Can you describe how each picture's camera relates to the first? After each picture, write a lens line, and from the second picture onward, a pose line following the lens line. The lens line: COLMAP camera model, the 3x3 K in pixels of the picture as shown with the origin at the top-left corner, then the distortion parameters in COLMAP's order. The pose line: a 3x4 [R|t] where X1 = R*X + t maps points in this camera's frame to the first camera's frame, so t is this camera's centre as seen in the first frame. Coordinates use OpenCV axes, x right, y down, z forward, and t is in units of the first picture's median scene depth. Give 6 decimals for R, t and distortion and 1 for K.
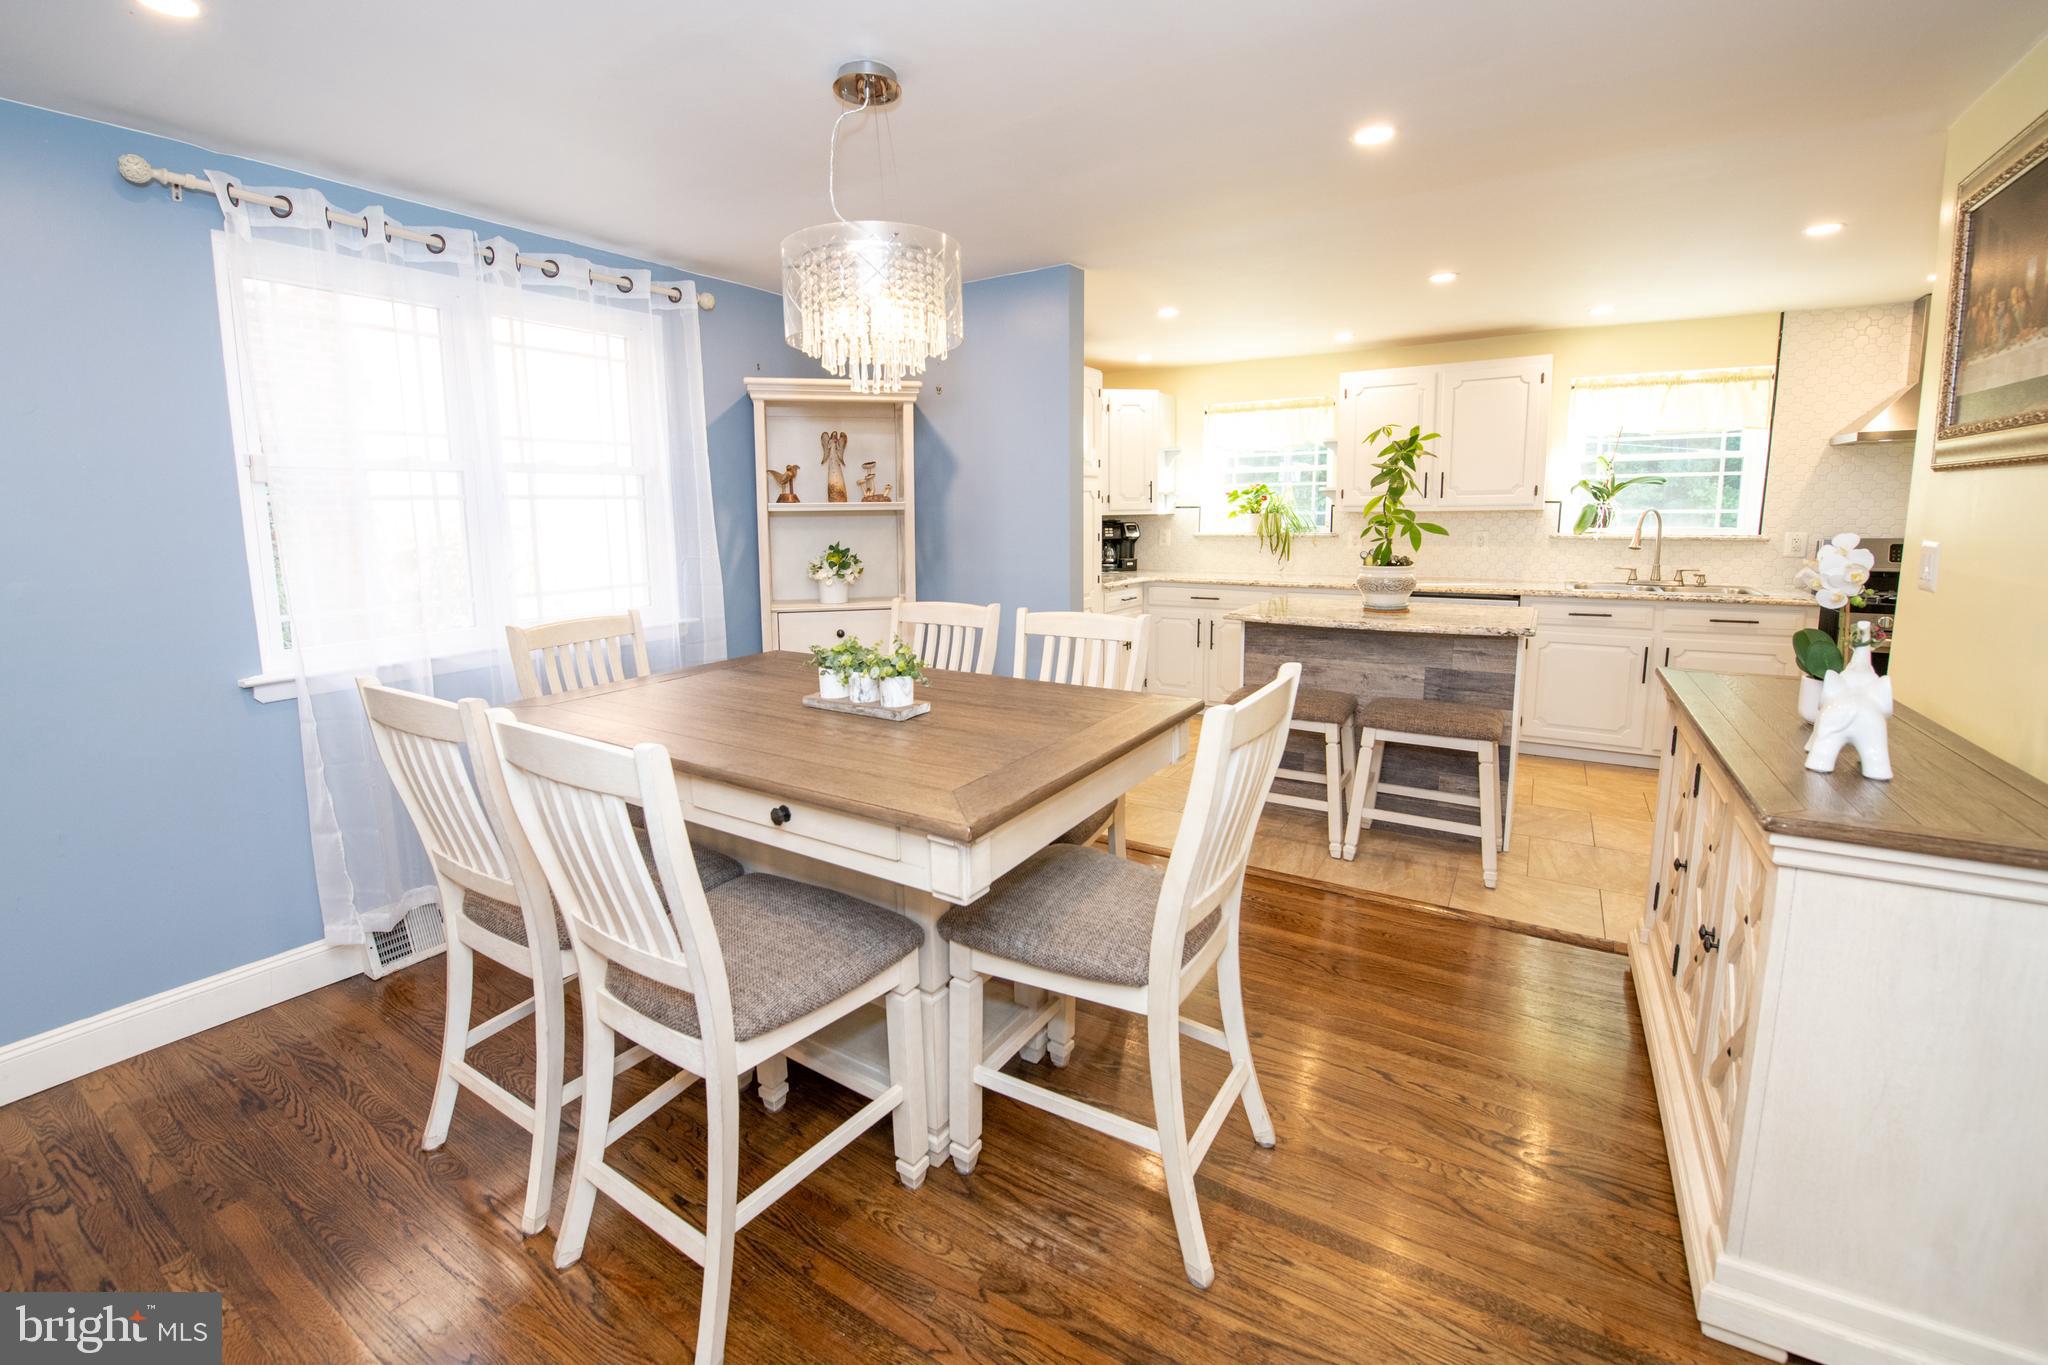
lens RADIAL K [[874.8, 0, 989.5], [0, 874.8, 631.0], [0, 0, 1]] dist [-0.019862, -0.000242]
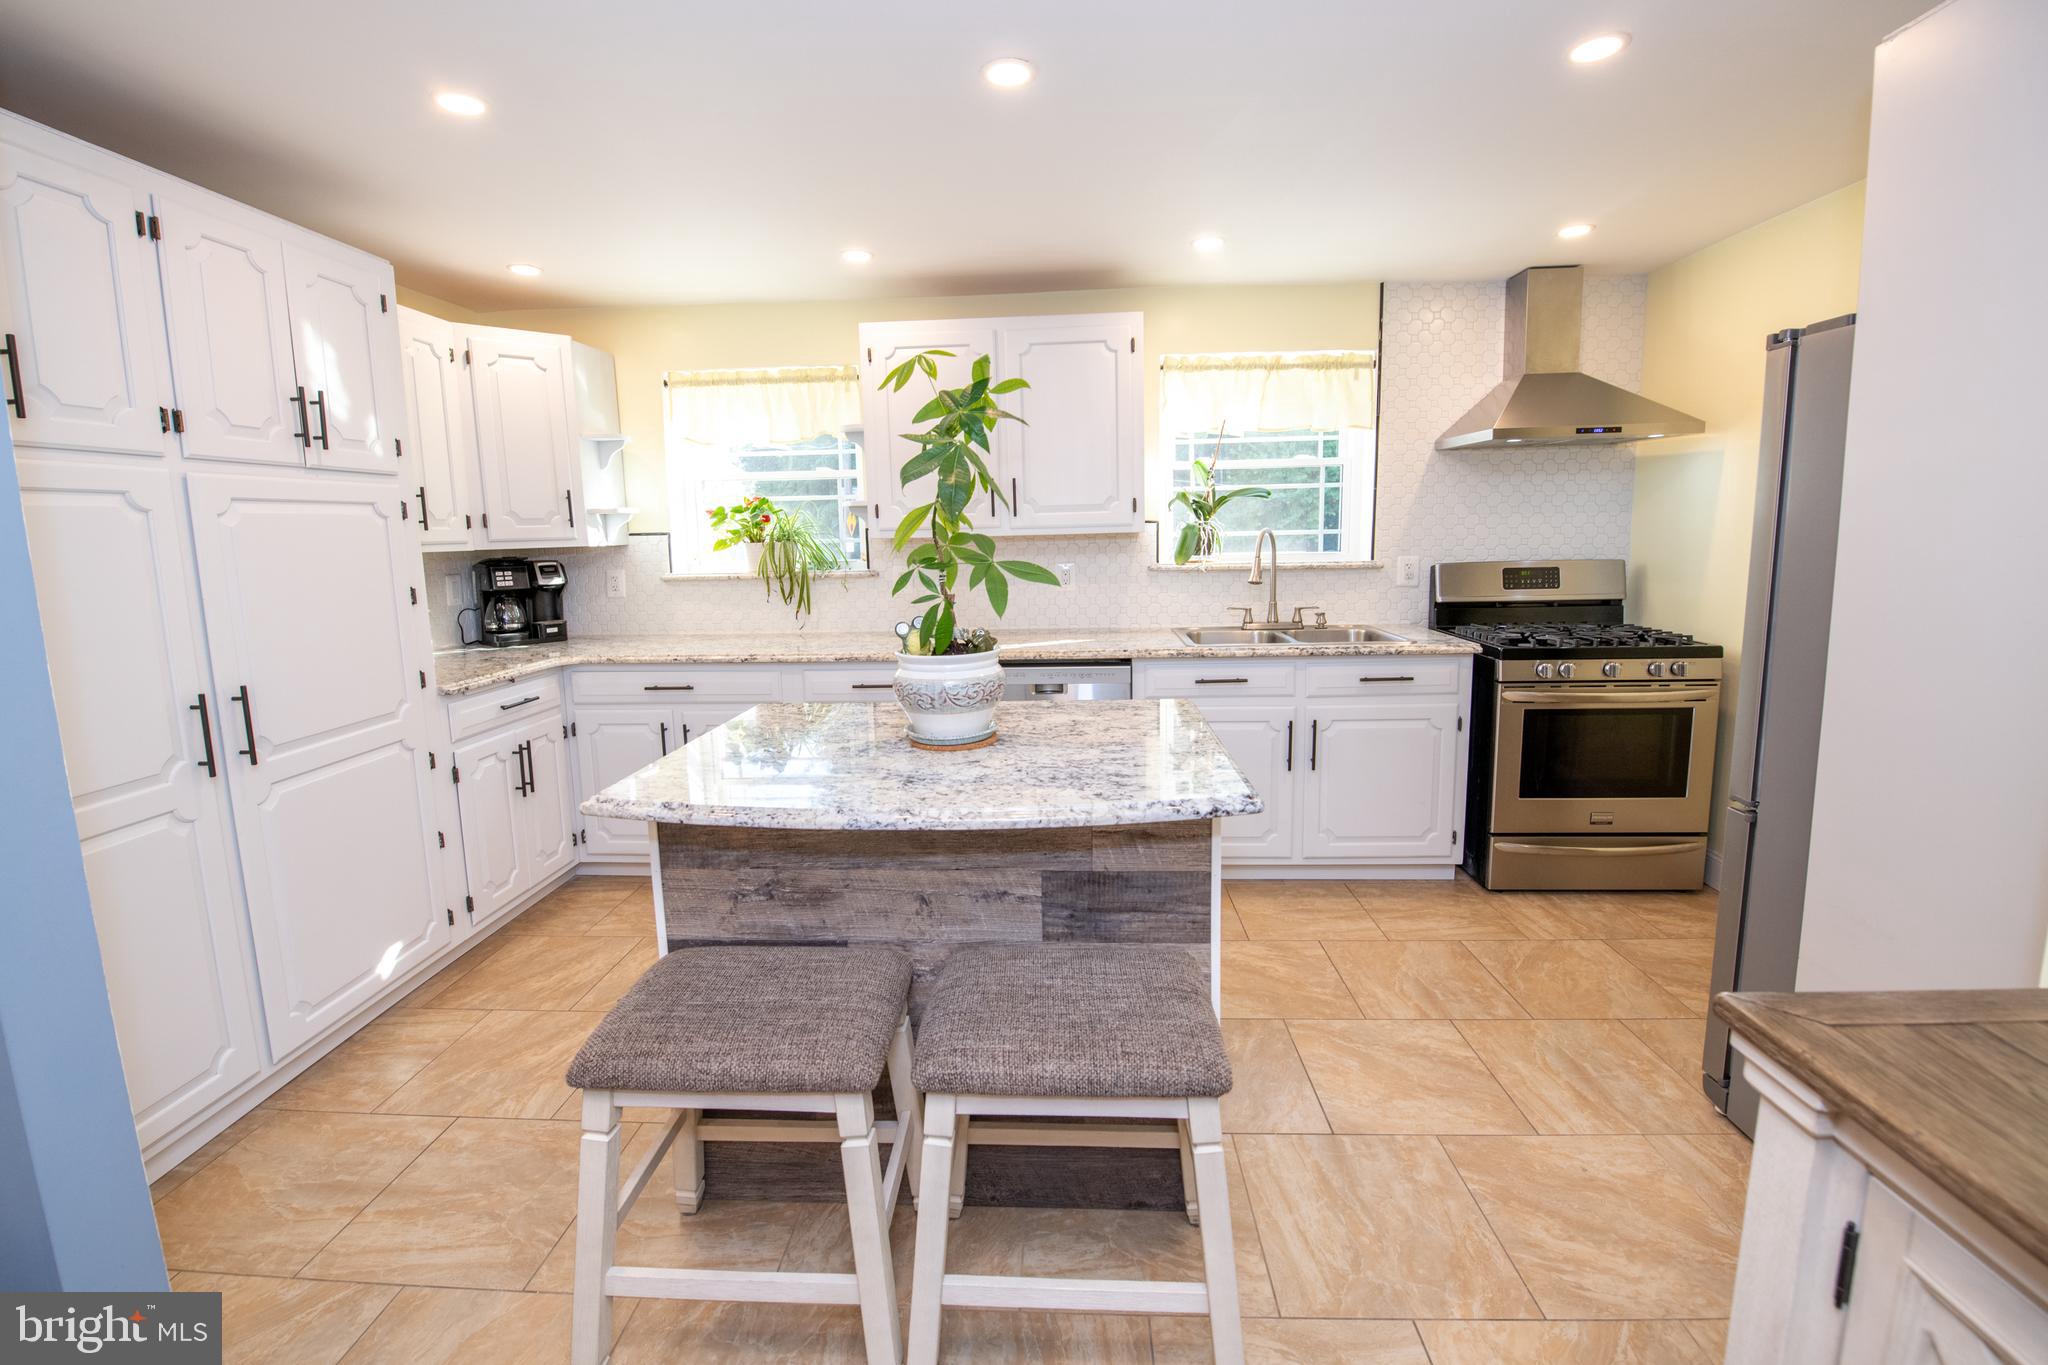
lens RADIAL K [[846.8, 0, 1028.3], [0, 846.8, 639.8], [0, 0, 1]] dist [-0.018856, -0.000449]
pose [[0.866537, -0.069789, 0.494210, 0.219916], [0.077542, 0.996977, 0.004825, -0.066628], [-0.493053, 0.034141, 0.869329, 0.476509]]
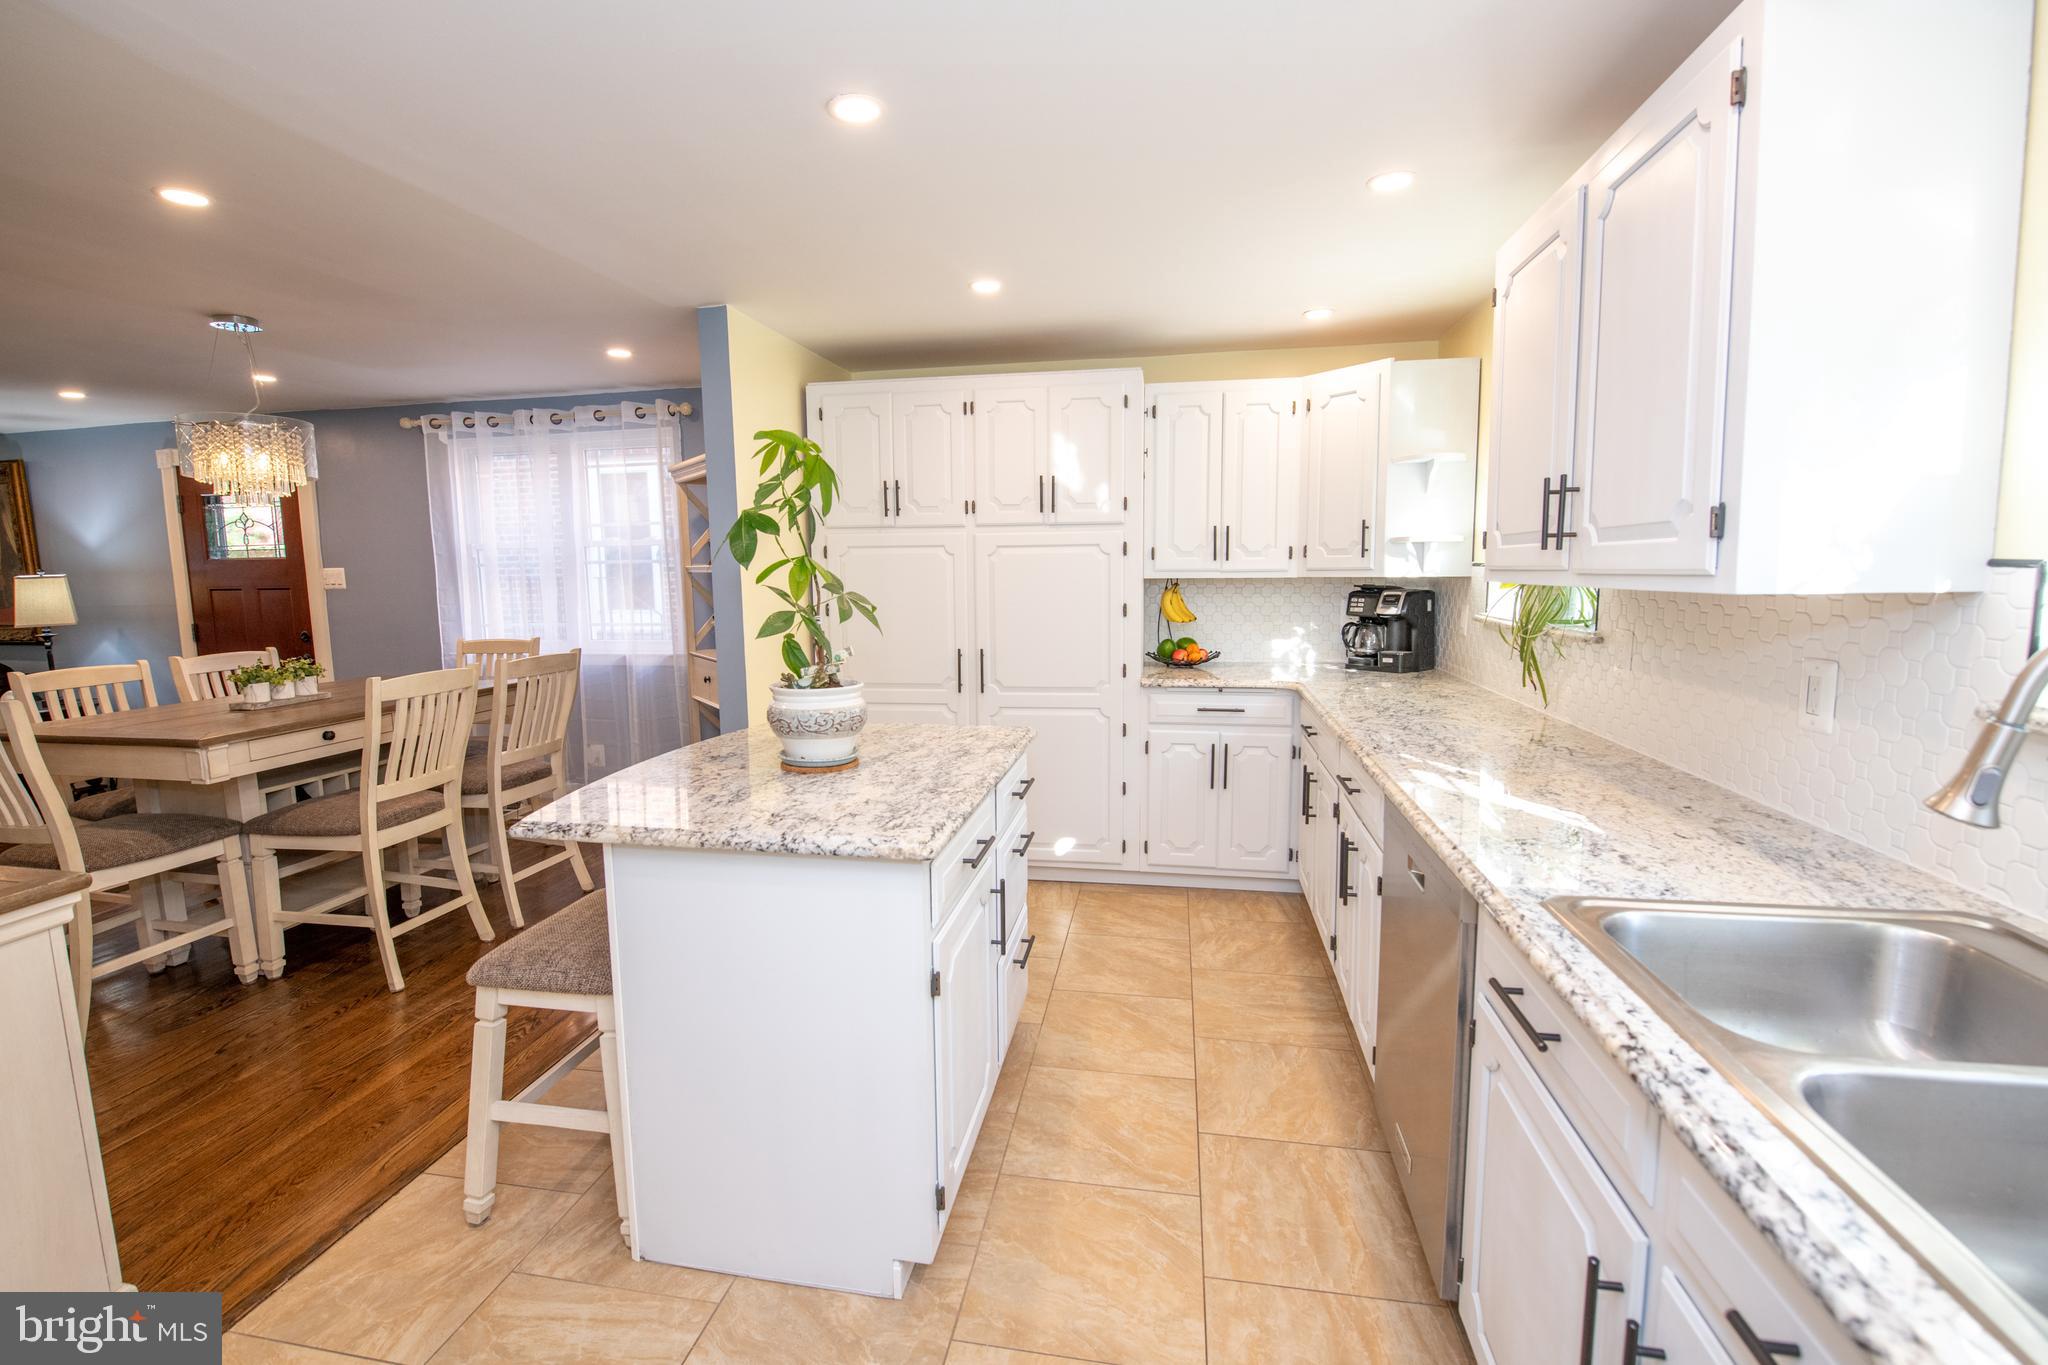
lens RADIAL K [[901.4, 0, 1017.8], [0, 901.4, 673.2], [0, 0, 1]] dist [-0.002272, -0.000207]
pose [[0.383533, 0.117646, -0.916003, 0.864787], [-0.119139, 0.989868, 0.077249, -0.118802], [0.915810, 0.079505, 0.393663, 0.743364]]
